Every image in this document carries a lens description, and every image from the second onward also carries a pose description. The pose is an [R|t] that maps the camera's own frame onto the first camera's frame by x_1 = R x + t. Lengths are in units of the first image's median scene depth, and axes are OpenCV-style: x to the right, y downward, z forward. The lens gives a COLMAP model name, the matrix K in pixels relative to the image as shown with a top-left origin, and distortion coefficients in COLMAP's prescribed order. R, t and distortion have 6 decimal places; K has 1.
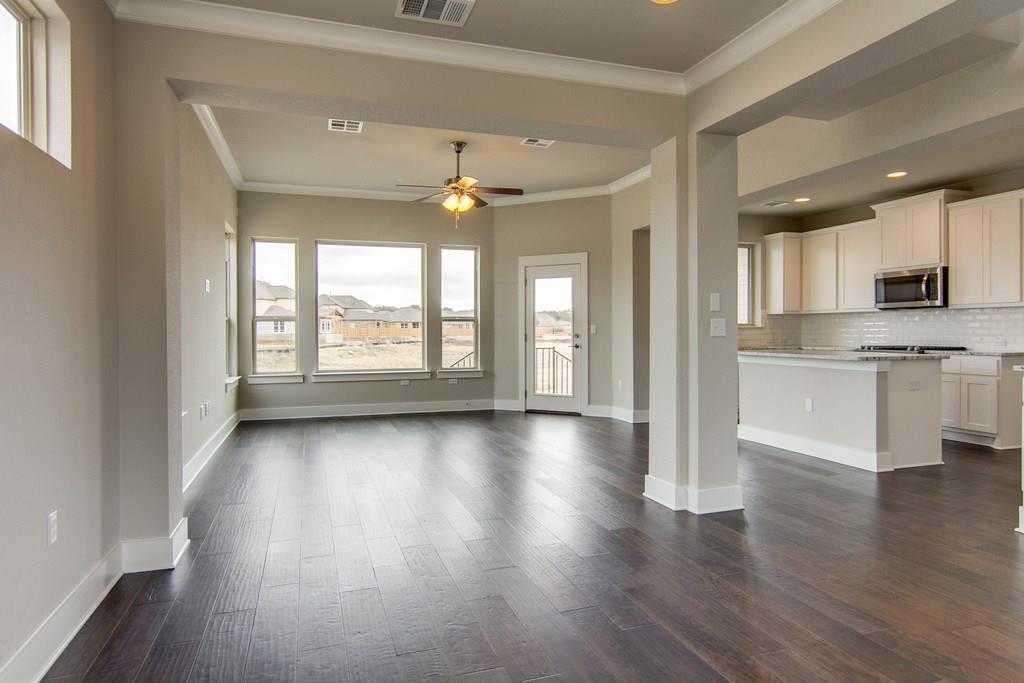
lens RADIAL K [[584.1, 0, 485.2], [0, 584.1, 332.2], [0, 0, 1]] dist [0.004746, -0.001011]
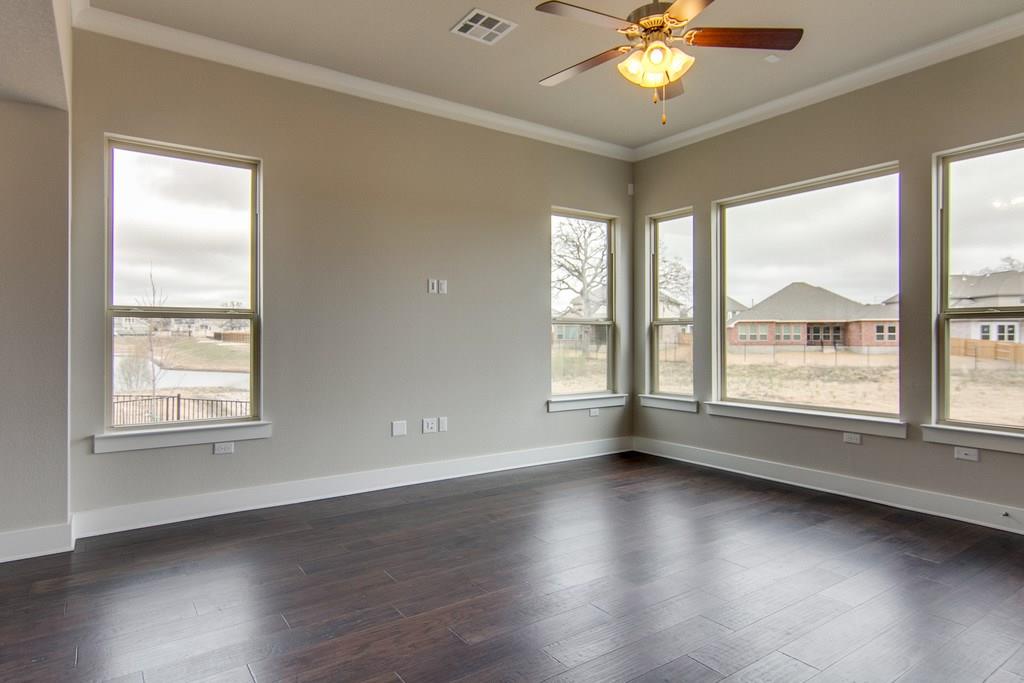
lens RADIAL K [[584.1, 0, 501.2], [0, 584.1, 336.4], [0, 0, 1]] dist [0.004746, -0.001011]
pose [[0.305256, 0.002453, -0.952267, 0.293102], [-0.005633, 0.999984, 0.000770, -0.003789], [0.952254, 0.005129, 0.305265, 0.601472]]
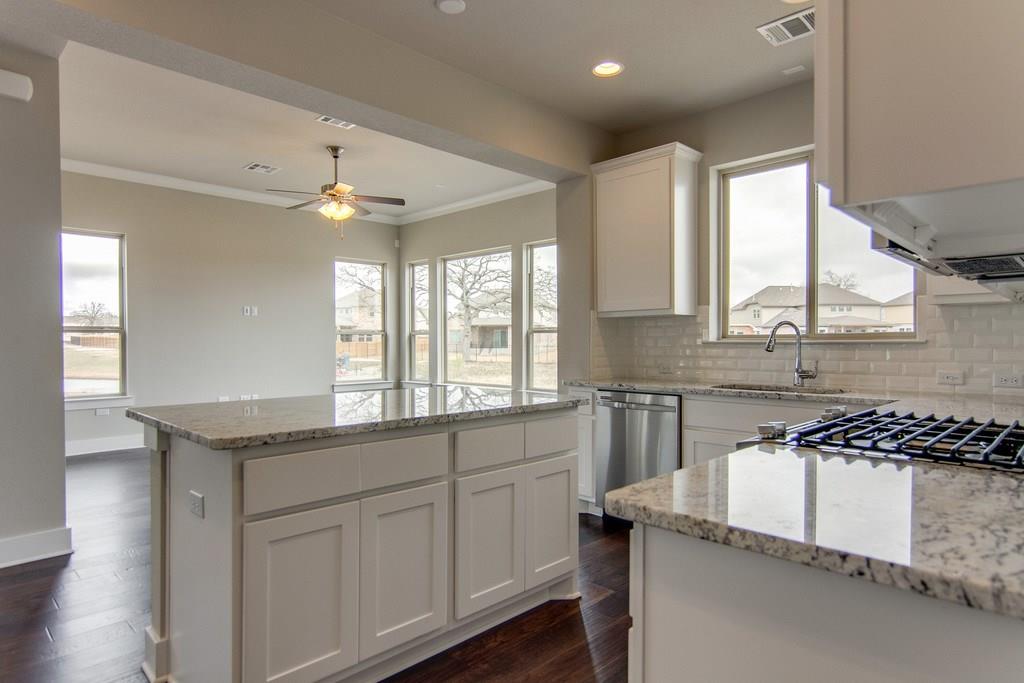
lens RADIAL K [[584.1, 0, 495.0], [0, 584.1, 347.6], [0, 0, 1]] dist [0.004746, -0.001011]
pose [[0.462544, 0.013295, -0.886497, 0.748379], [-0.003912, 0.999908, 0.012954, -0.009495], [0.886588, -0.002524, 0.462554, 0.639529]]
